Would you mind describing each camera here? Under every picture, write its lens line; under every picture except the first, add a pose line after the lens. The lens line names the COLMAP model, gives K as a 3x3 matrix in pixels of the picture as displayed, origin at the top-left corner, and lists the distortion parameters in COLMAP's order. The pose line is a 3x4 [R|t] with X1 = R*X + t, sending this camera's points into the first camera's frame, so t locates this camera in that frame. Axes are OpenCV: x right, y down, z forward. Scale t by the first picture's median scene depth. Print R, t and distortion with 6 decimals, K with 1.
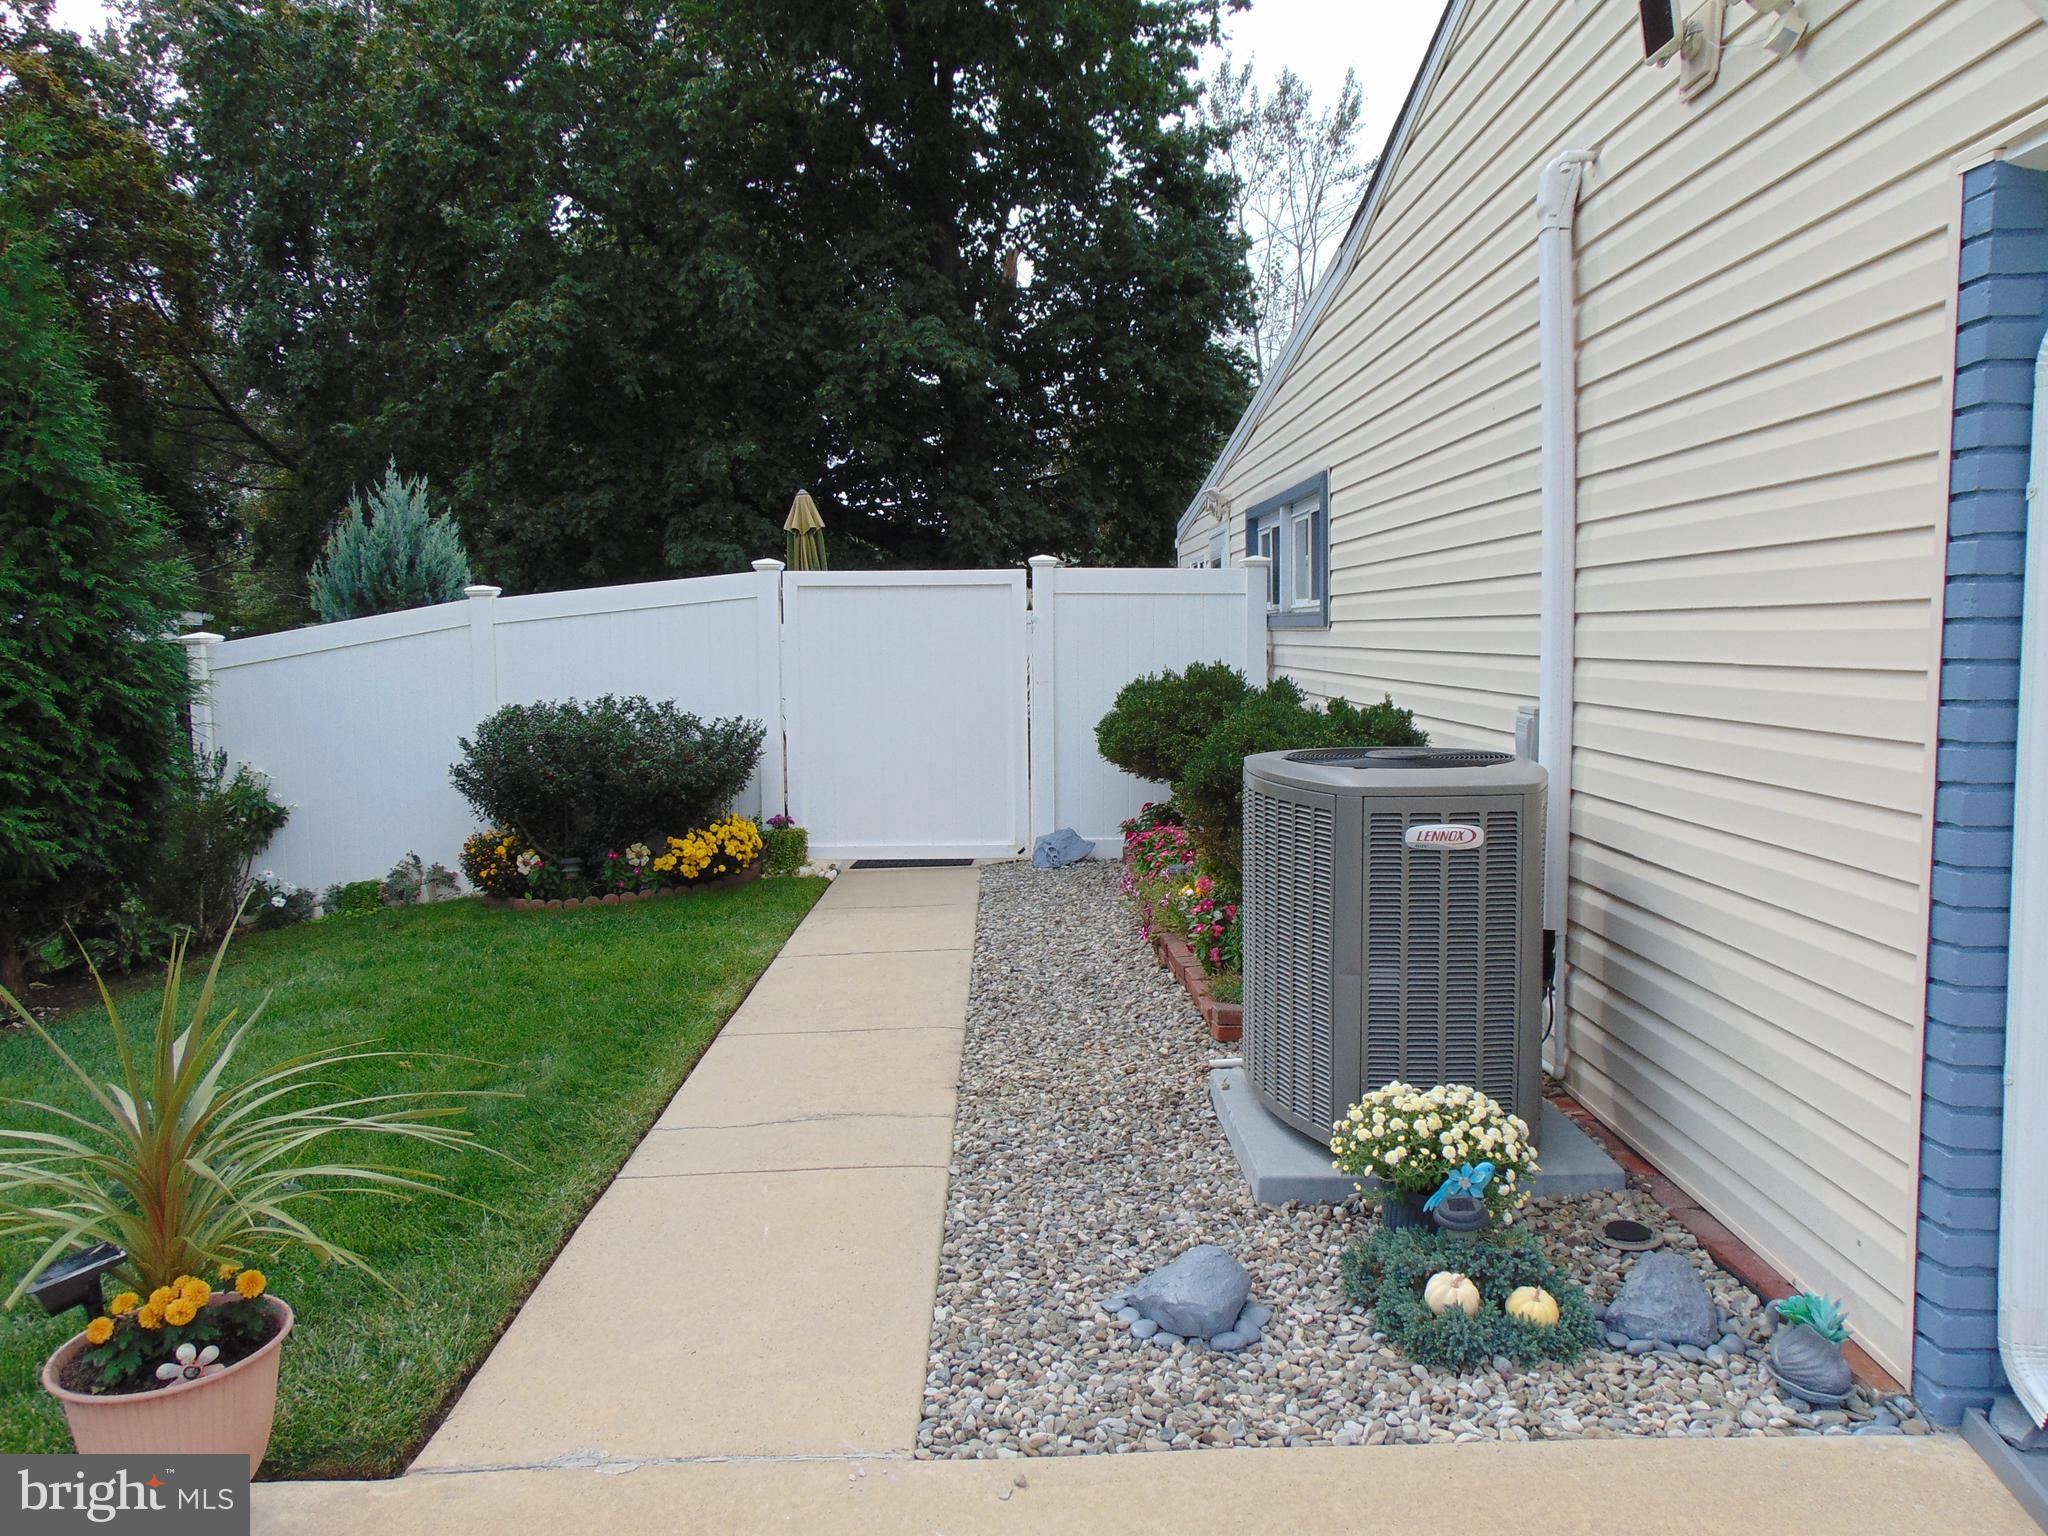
lens RADIAL K [[1529.4, 0, 1024.0], [0, 1529.4, 768.0], [0, 0, 1]] dist [-0.039939, 0.083822]
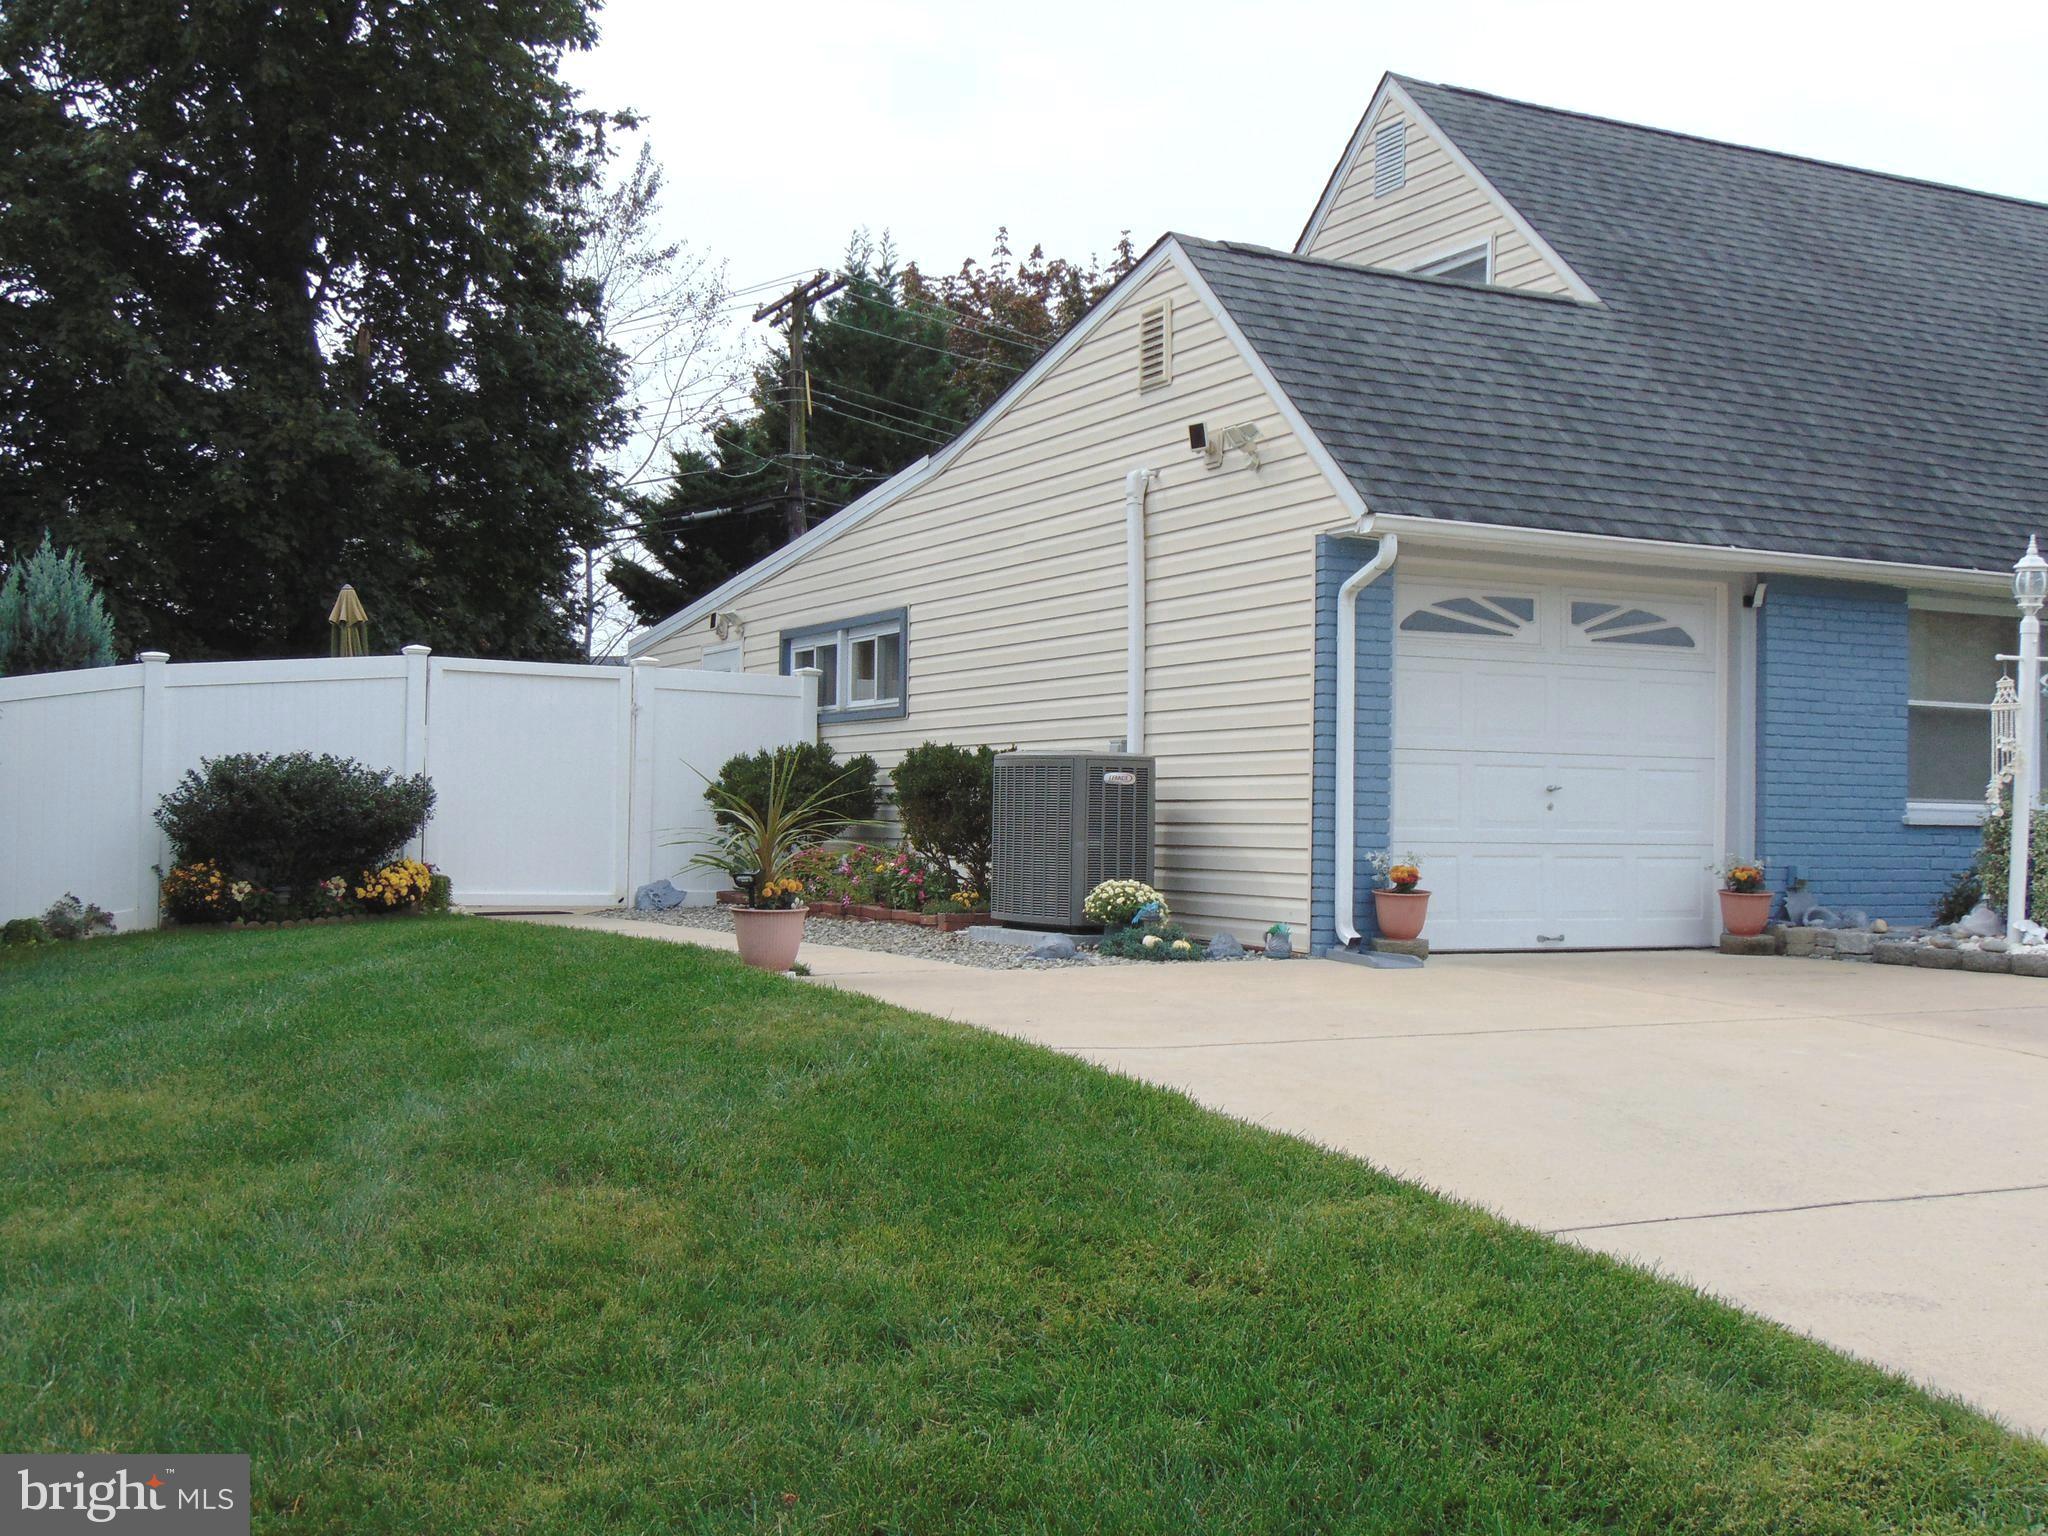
lens RADIAL K [[2266.1, 0, 1024.0], [0, 2266.1, 768.0], [0, 0, 1]] dist [0.007745, 0.004697]
pose [[0.896205, 0.038826, 0.441937, -0.511073], [0.011945, 0.993690, -0.111522, 0.154356], [-0.443479, 0.105226, 0.890087, -0.735128]]
